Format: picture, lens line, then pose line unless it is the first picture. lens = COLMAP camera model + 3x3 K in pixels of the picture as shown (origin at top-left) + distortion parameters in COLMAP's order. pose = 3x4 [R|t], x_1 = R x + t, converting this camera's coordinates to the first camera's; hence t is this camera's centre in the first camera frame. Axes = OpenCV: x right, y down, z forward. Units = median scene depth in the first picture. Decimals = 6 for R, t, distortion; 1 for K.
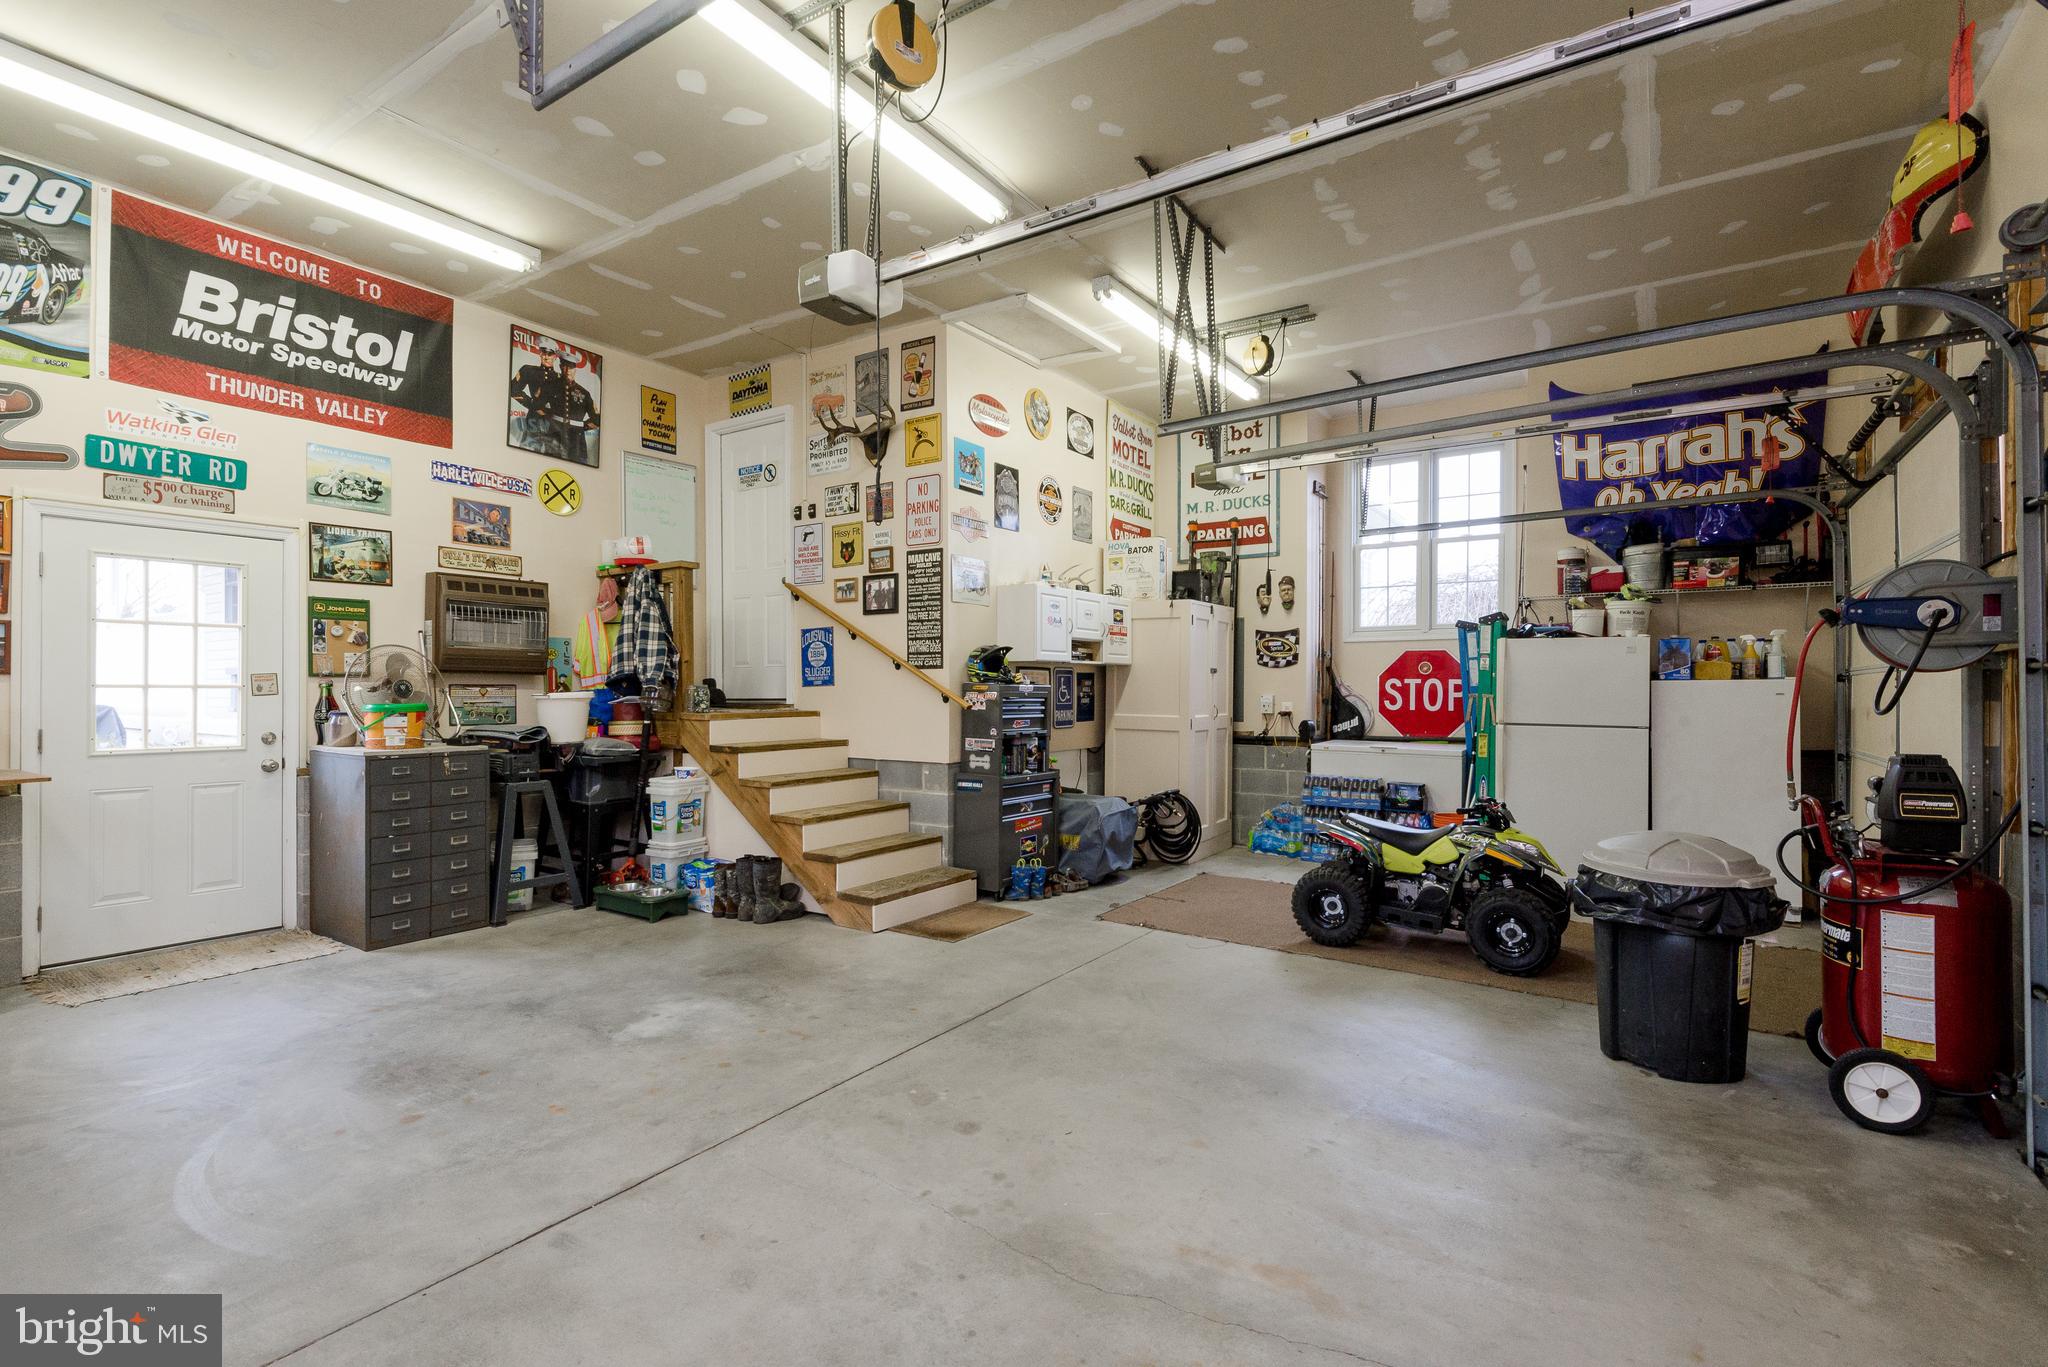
lens RADIAL K [[957.8, 0, 1044.1], [0, 957.8, 687.5], [0, 0, 1]] dist [0.039412, -0.034197]
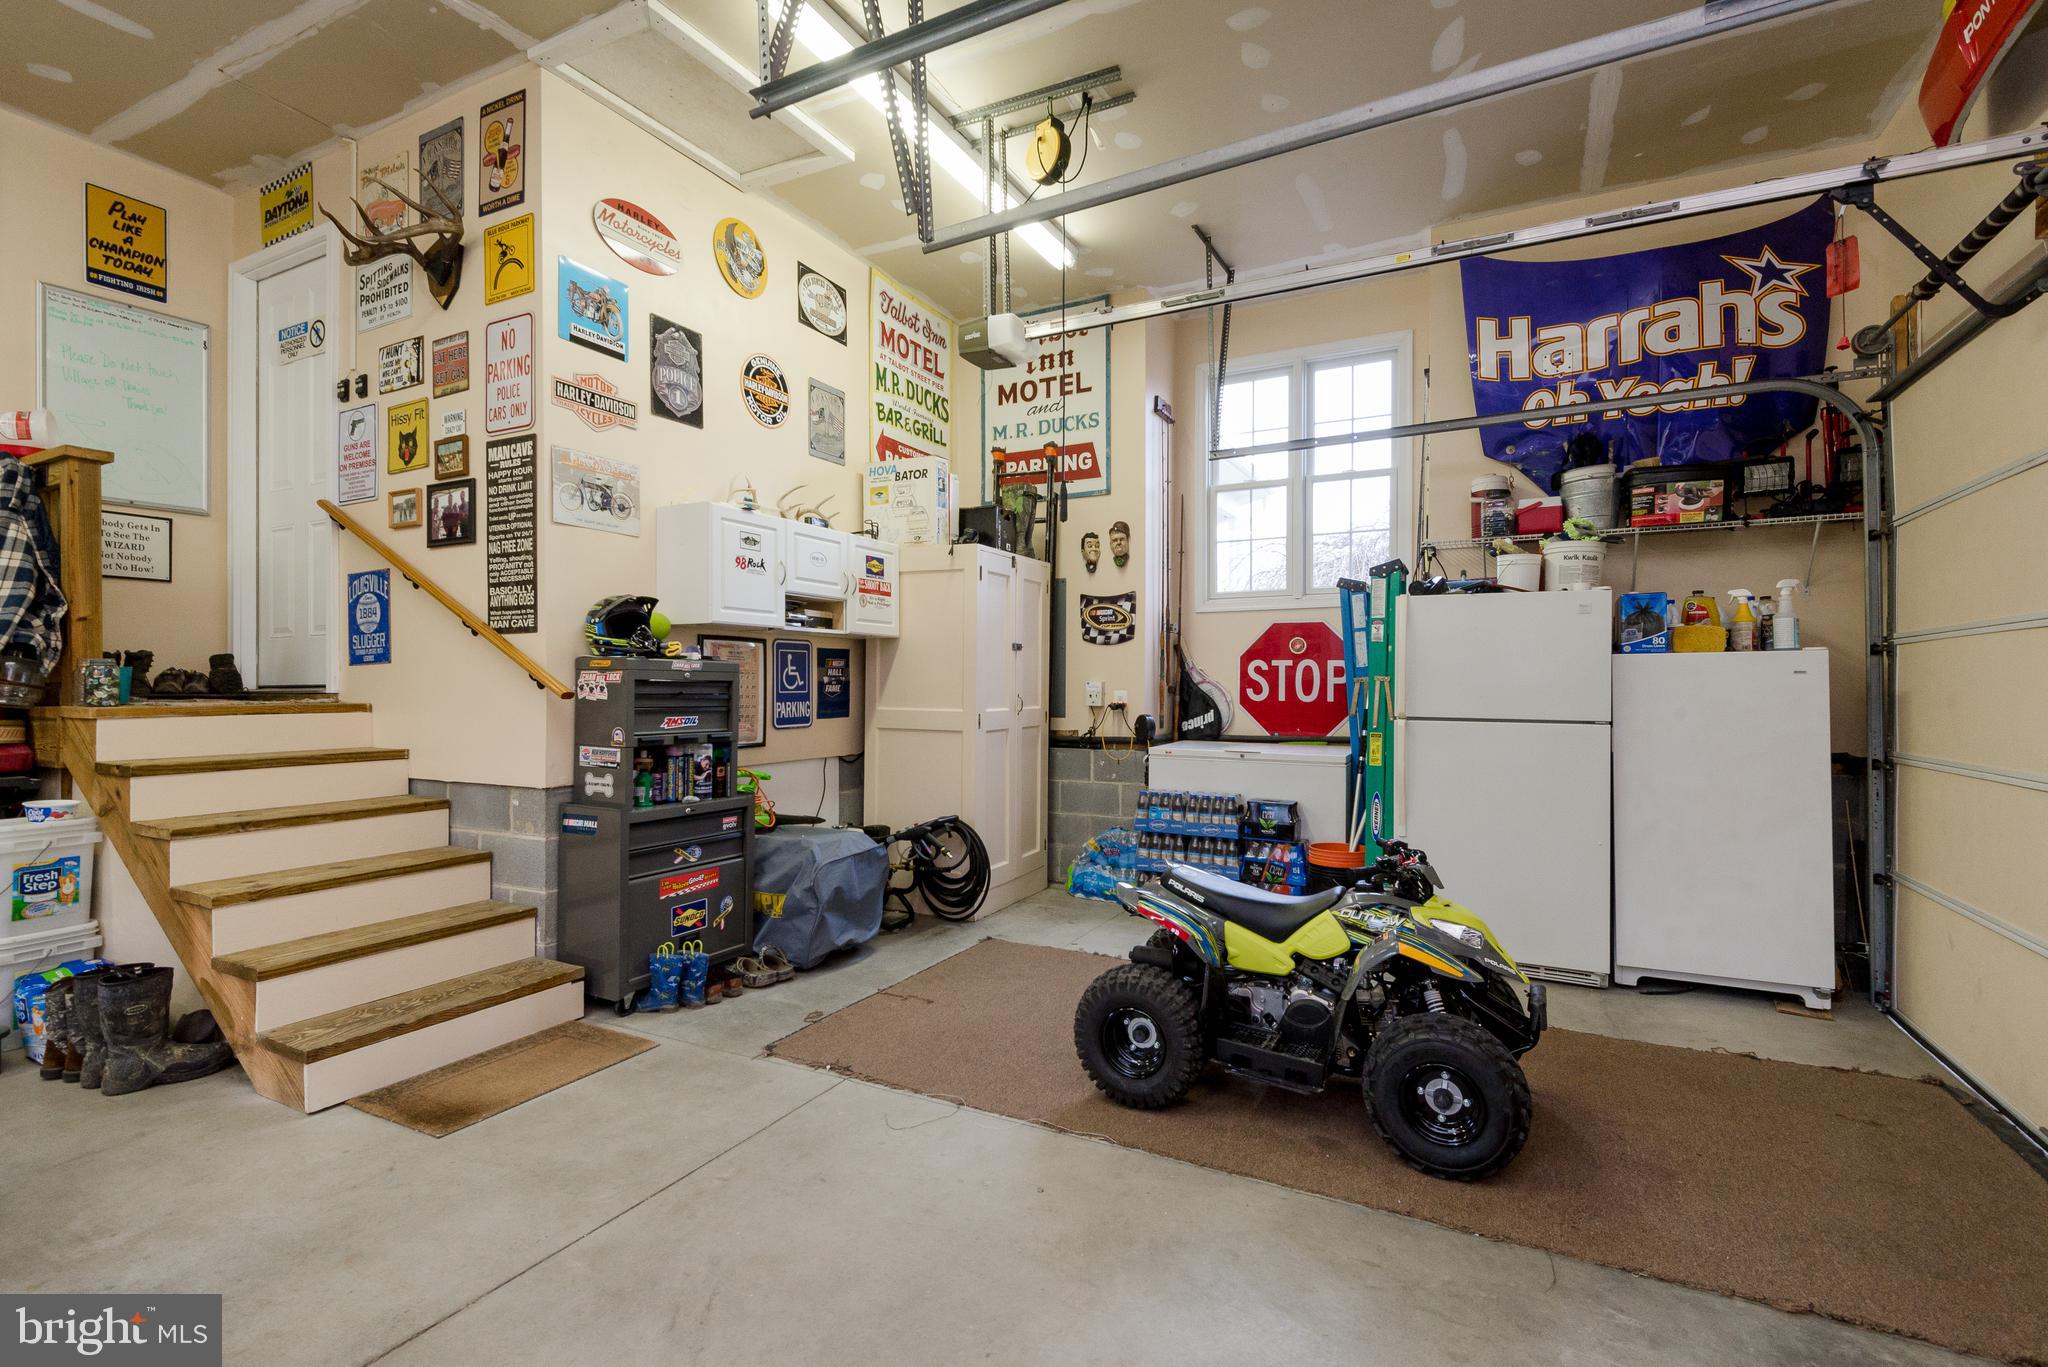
lens RADIAL K [[957.8, 0, 1044.1], [0, 957.8, 687.5], [0, 0, 1]] dist [0.039412, -0.034197]
pose [[0.993281, -0.001412, 0.115718, 0.138347], [0.001061, 0.999995, 0.003098, 0.013177], [-0.115722, -0.002954, 0.993277, 0.342106]]
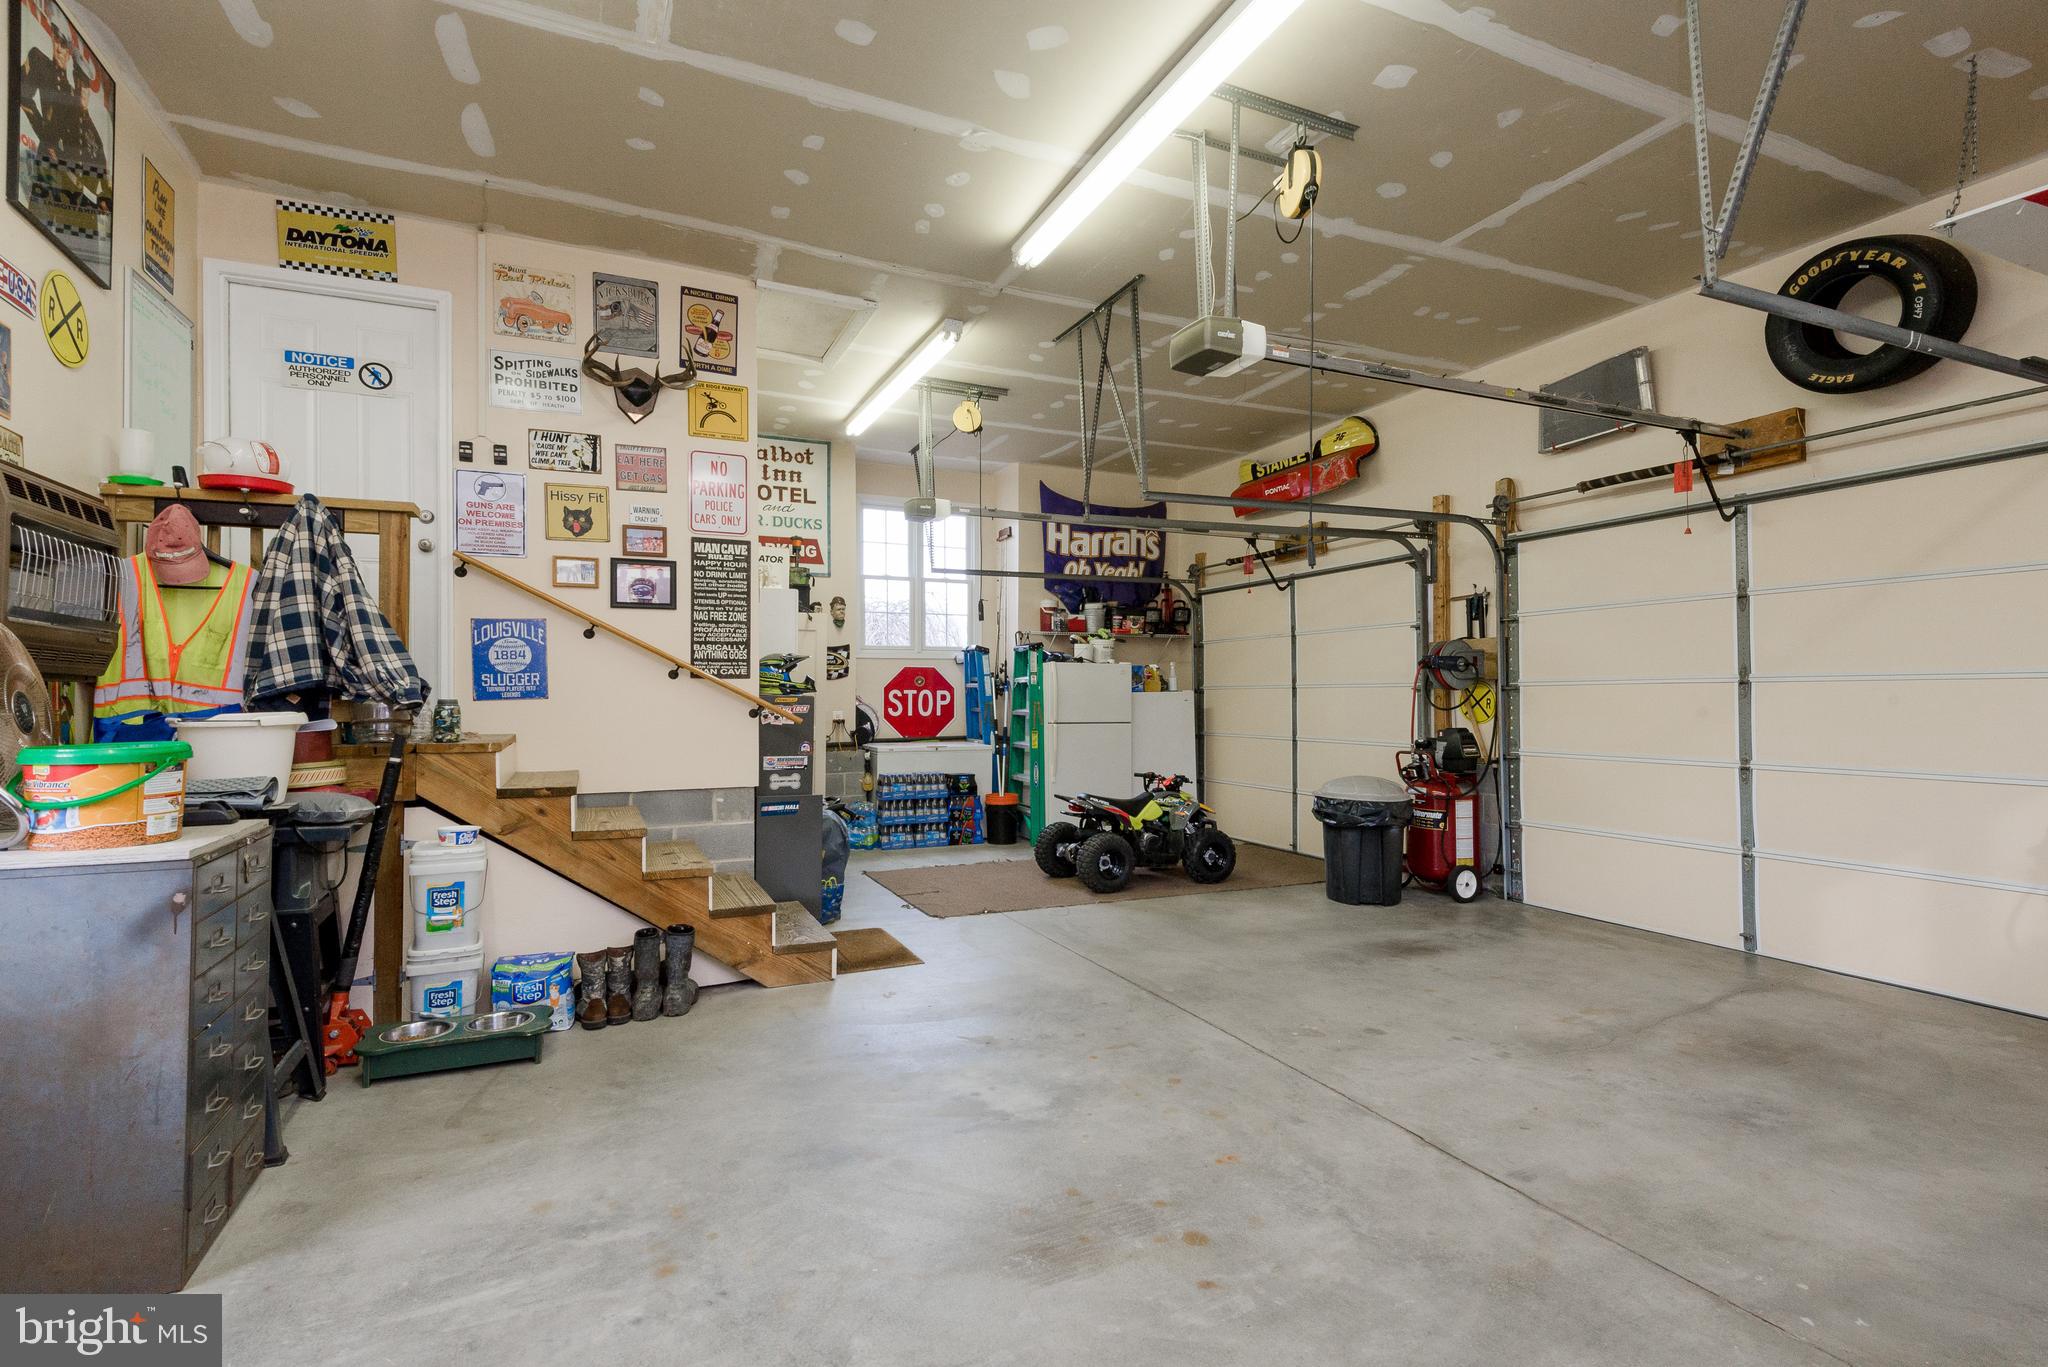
lens RADIAL K [[903.8, 0, 1024.0], [0, 903.8, 683.5], [0, 0, 1]] dist [0.033378, -0.019907]
pose [[0.546851, 0.008482, 0.837187, -0.640895], [0.001983, 0.999933, -0.011426, -0.005075], [-0.837227, 0.007909, 0.546798, 0.325561]]
